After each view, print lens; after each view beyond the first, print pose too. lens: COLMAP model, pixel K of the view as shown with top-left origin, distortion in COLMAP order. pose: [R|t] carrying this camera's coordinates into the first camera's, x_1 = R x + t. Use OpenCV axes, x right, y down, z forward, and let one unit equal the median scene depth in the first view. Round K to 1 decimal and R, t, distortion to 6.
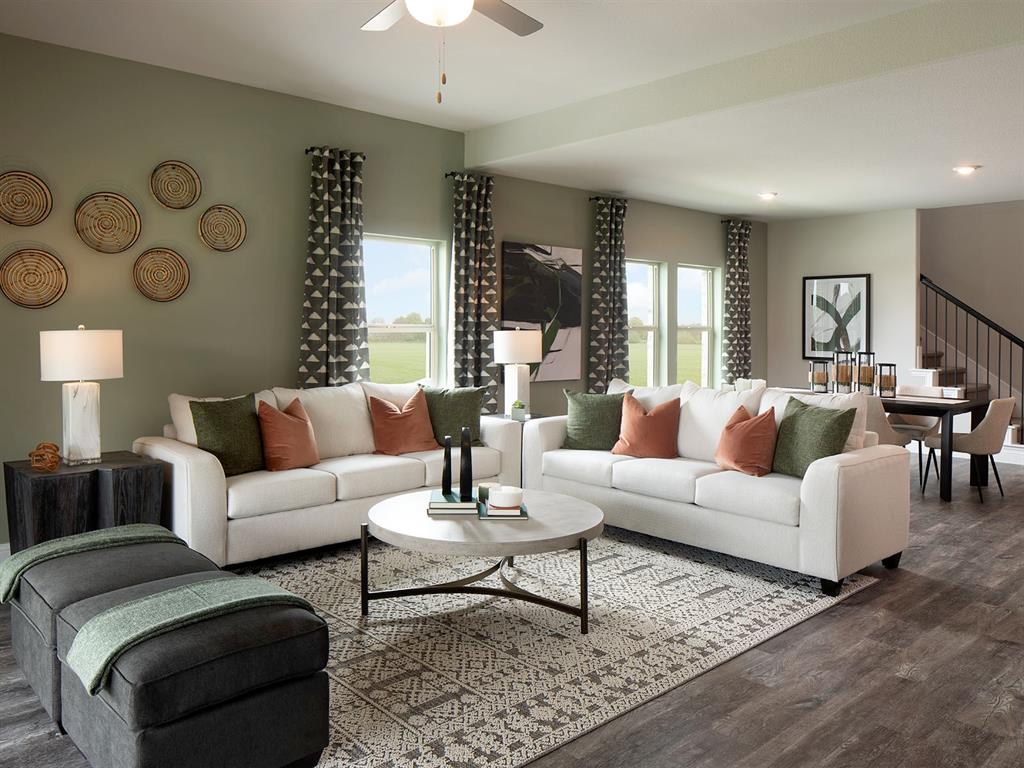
lens RADIAL K [[778.7, 0, 514.4], [0, 778.7, 337.6], [0, 0, 1]] dist [-0.011394, -0.004405]
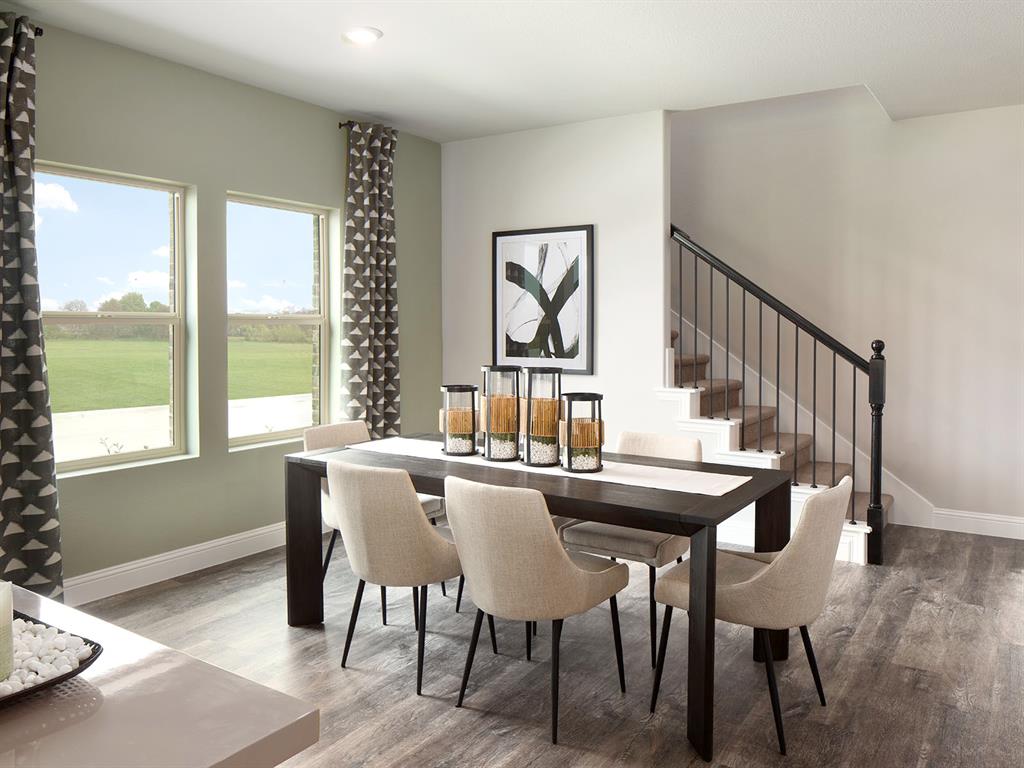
lens RADIAL K [[778.7, 0, 514.4], [0, 778.7, 337.6], [0, 0, 1]] dist [-0.011394, -0.004405]
pose [[0.969451, -0.008461, 0.245139, 0.250850], [0.006969, 0.999952, 0.006953, -0.001623], [-0.245186, -0.005033, 0.969463, 0.436808]]
